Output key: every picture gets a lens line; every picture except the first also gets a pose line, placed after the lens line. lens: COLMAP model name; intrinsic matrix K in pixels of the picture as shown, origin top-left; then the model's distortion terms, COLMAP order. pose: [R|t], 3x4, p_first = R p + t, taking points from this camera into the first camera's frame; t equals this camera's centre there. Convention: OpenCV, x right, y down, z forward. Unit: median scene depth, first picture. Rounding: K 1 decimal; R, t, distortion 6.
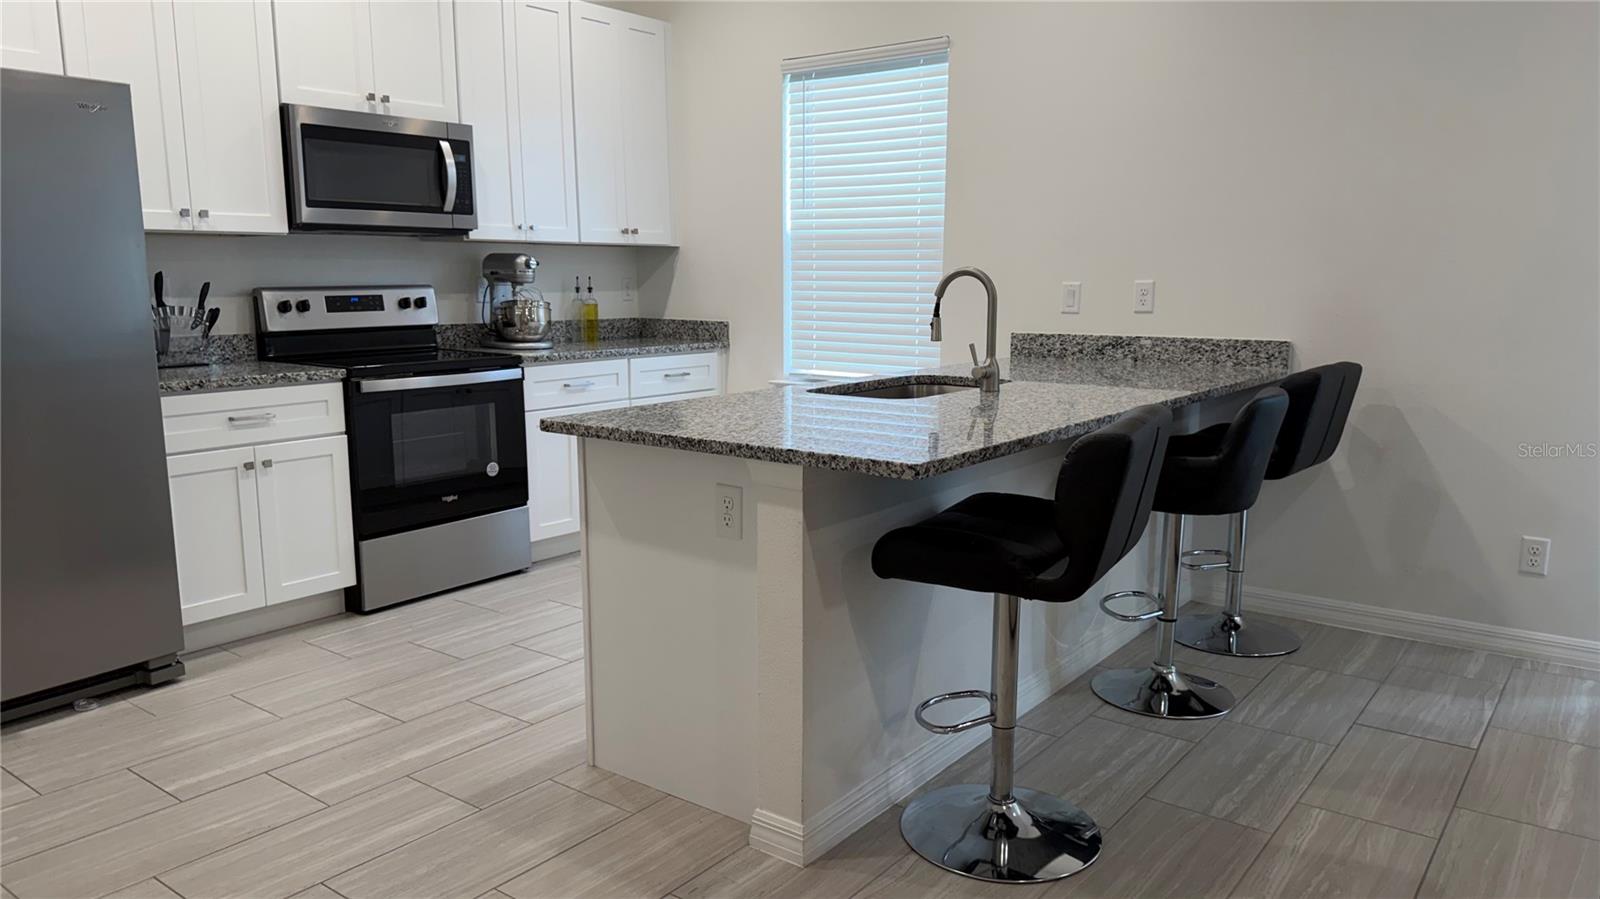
lens RADIAL K [[1120.0, 0, 803.4], [0, 1120.0, 461.7], [0, 0, 1]] dist [0.077151, -0.105383]
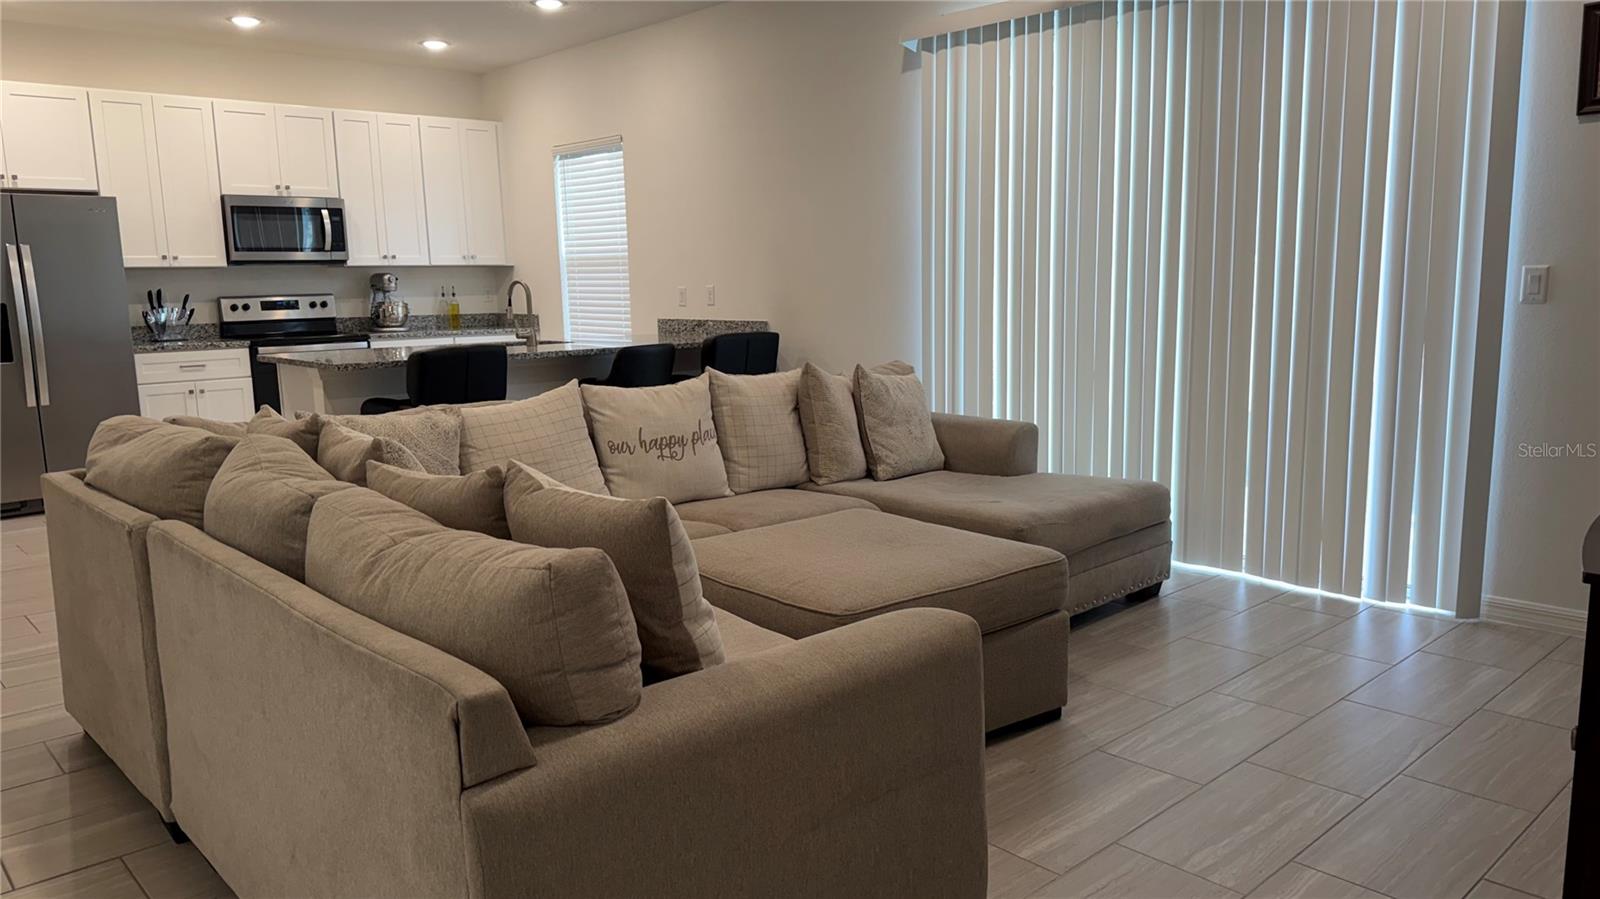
lens RADIAL K [[1120.0, 0, 790.4], [0, 1120.0, 454.8], [0, 0, 1]] dist [0.077151, -0.105383]
pose [[0.983737, 0.007807, -0.179446, 0.737582], [-0.009636, 0.999910, -0.009321, 0.103536], [0.179357, 0.010899, 0.983724, -0.594474]]
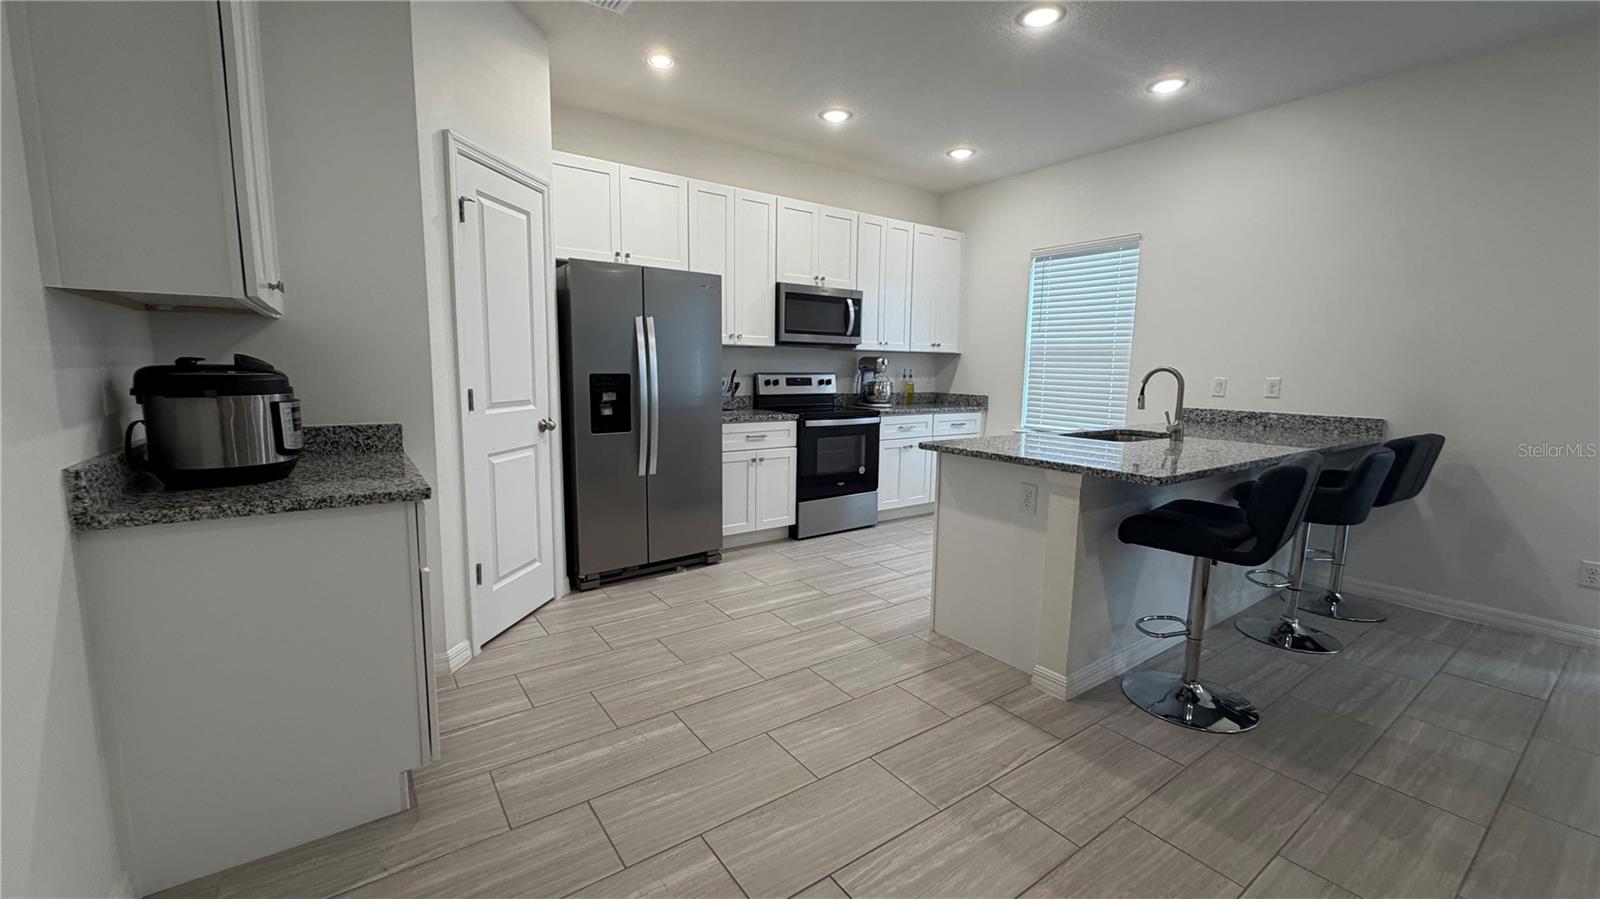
lens RADIAL K [[636.2, 0, 796.7], [0, 636.2, 449.2], [0, 0, 1]] dist [-0.001269, 0.000388]
pose [[0.954304, 0.052291, -0.294226, -0.075114], [-0.064324, 0.997436, -0.031364, 0.013106], [0.291831, 0.048856, 0.955221, -0.055573]]
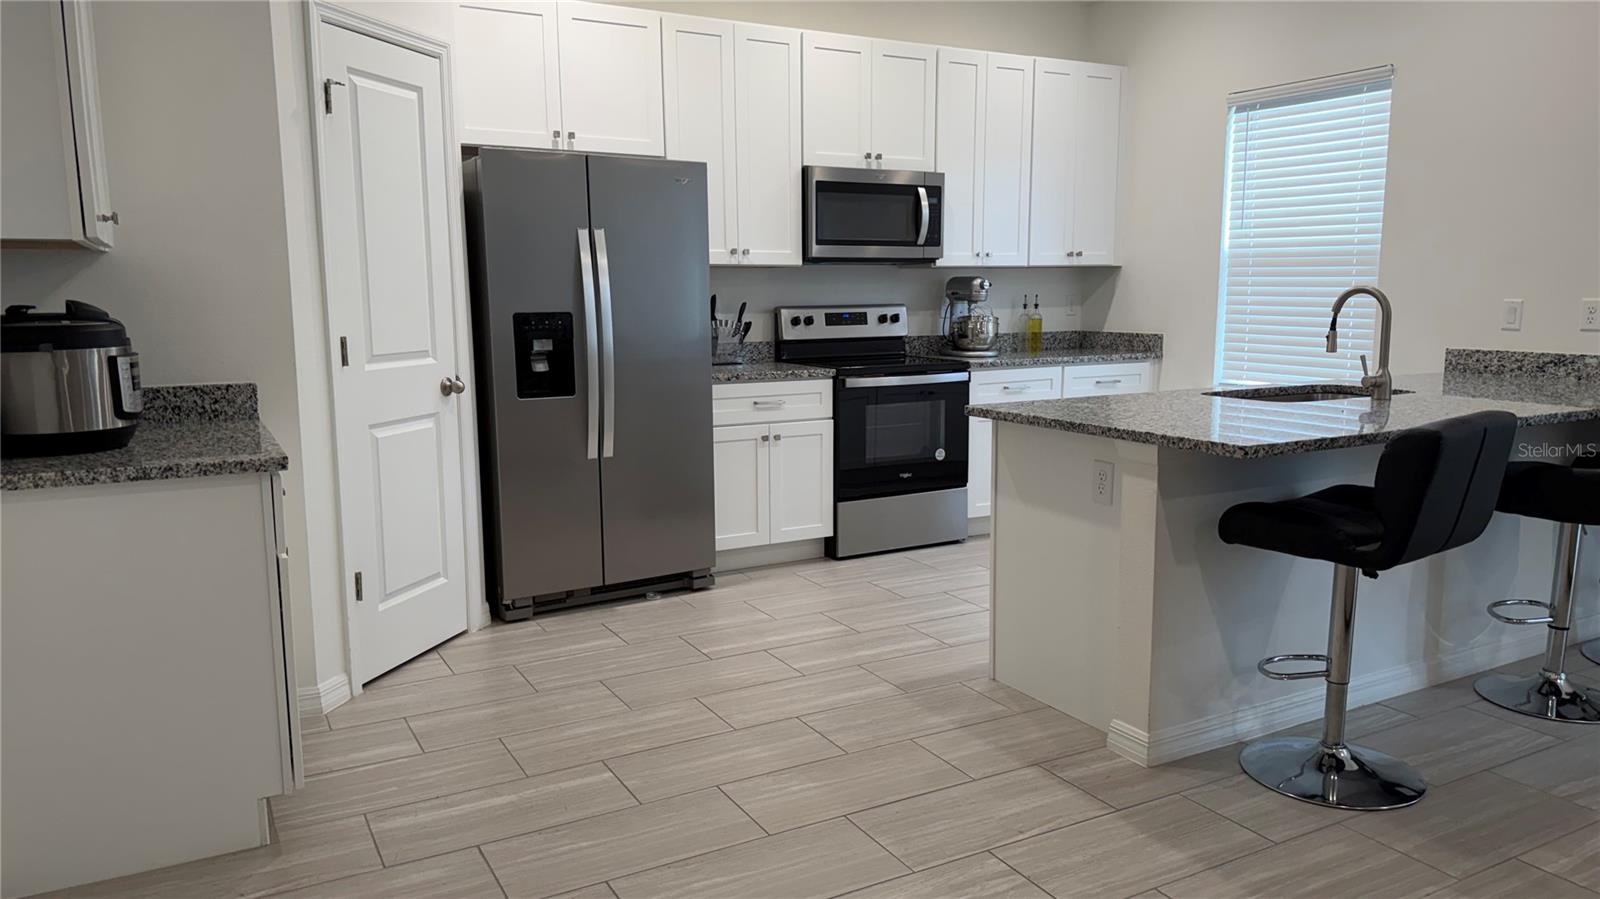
lens RADIAL K [[1120.0, 0, 806.4], [0, 1120.0, 458.6], [0, 0, 1]] dist [0.077151, -0.105383]
pose [[0.915949, 0.055692, -0.397412, 0.077453], [-0.062107, 0.998064, -0.003276, 0.025723], [0.396460, 0.027682, 0.917634, -0.179992]]
